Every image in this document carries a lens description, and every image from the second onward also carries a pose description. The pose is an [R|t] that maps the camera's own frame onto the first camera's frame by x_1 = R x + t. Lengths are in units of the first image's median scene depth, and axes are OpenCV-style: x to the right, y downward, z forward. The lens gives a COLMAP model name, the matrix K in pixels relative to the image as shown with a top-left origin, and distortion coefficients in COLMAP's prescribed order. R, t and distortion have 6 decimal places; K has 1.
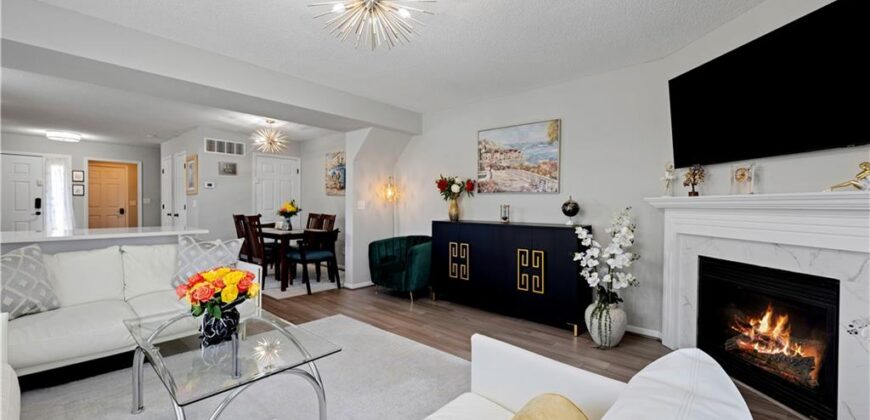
lens RADIAL K [[349.5, 0, 427.4], [0, 349.5, 210.1], [0, 0, 1]] dist [-0.003167, 0.002030]
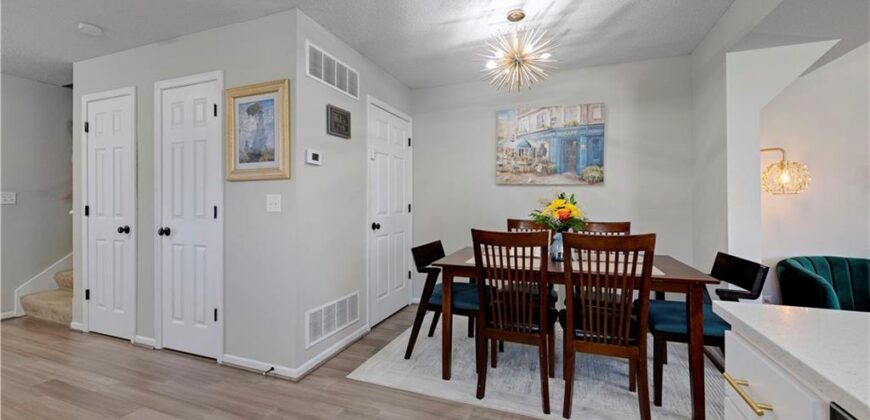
lens RADIAL K [[349.5, 0, 430.9], [0, 349.5, 201.1], [0, 0, 1]] dist [-0.003167, 0.002030]
pose [[0.934834, -0.008963, 0.354973, -0.977952], [0.013911, 0.999838, -0.011389, -0.020783], [-0.354813, 0.015584, 0.934807, 0.862391]]
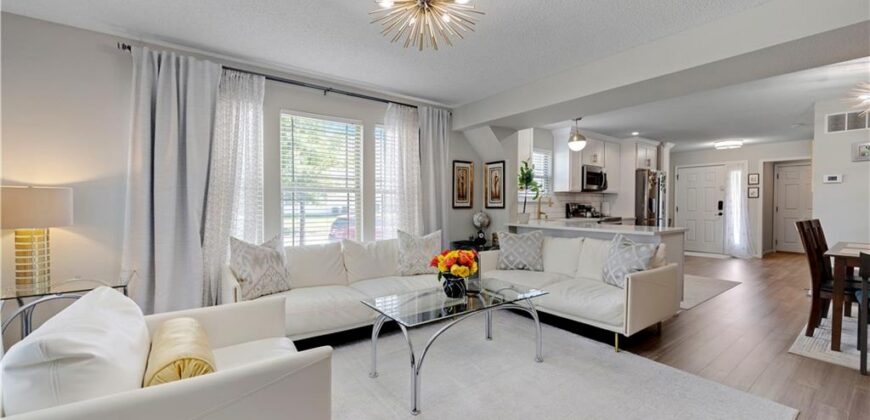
lens RADIAL K [[349.5, 0, 438.1], [0, 349.5, 208.4], [0, 0, 1]] dist [-0.003167, 0.002030]
pose [[-0.190396, 0.004592, -0.981697, 0.354974], [-0.017921, 0.999806, 0.008152, -0.003924], [0.981544, 0.019145, -0.190276, 0.523434]]
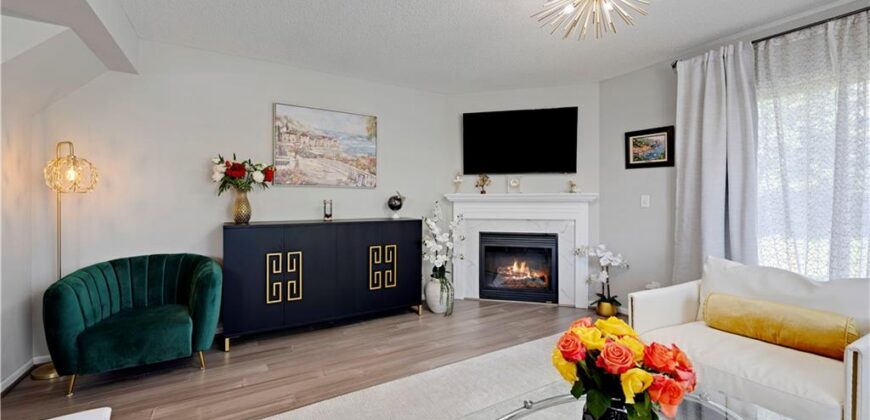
lens RADIAL K [[349.5, 0, 440.2], [0, 349.5, 199.9], [0, 0, 1]] dist [-0.003167, 0.002030]
pose [[0.296512, -0.005186, 0.955015, -0.509341], [0.016962, 0.999856, 0.000164, -0.010348], [-0.954878, 0.016150, 0.296558, 0.472925]]
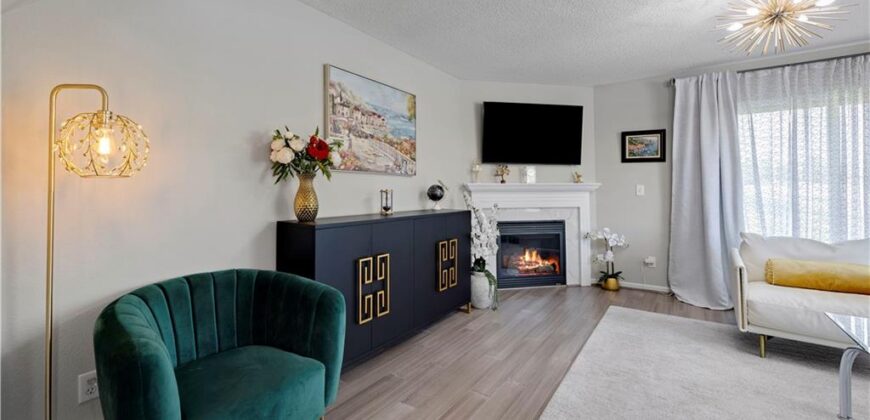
lens RADIAL K [[349.5, 0, 440.8], [0, 349.5, 183.2], [0, 0, 1]] dist [-0.003167, 0.002030]
pose [[-0.122199, 0.016466, 0.992369, -0.494690], [0.018621, 0.999724, -0.014295, -0.015008], [-0.992331, 0.016732, -0.122472, 0.960942]]
